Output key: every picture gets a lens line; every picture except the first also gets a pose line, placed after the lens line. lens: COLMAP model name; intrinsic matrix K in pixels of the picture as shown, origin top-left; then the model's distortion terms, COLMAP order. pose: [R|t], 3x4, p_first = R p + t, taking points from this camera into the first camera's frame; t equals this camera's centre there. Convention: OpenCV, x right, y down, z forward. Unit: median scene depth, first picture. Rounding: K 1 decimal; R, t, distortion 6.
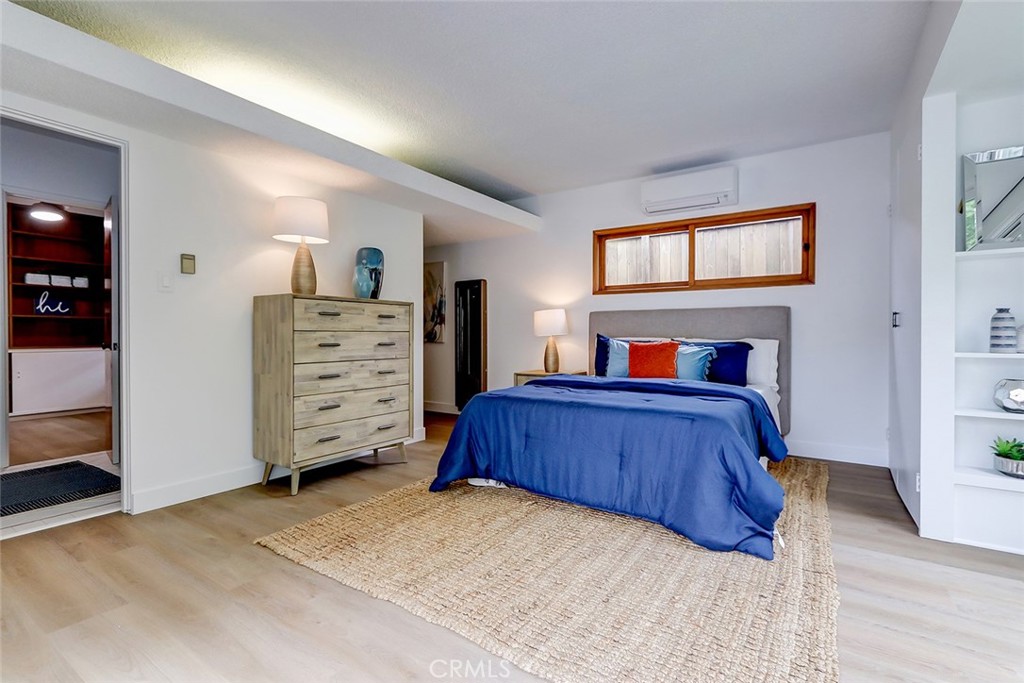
lens RADIAL K [[470.6, 0, 513.2], [0, 470.6, 342.0], [0, 0, 1]] dist [0.001968, 0.000136]
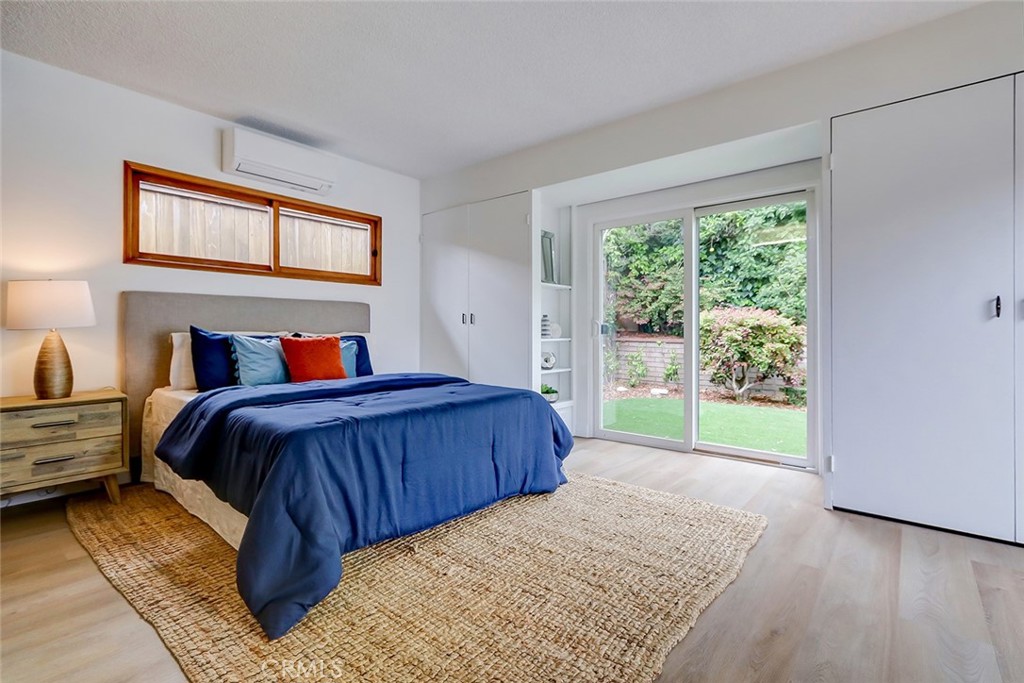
lens RADIAL K [[478.2, 0, 512.2], [0, 478.2, 329.2], [0, 0, 1]] dist [0.001549, 0.000133]
pose [[0.106186, 0.003079, 0.994342, -0.459445], [0.013493, 0.999899, -0.004537, -0.004163], [-0.994255, 0.013899, 0.106134, 0.484628]]
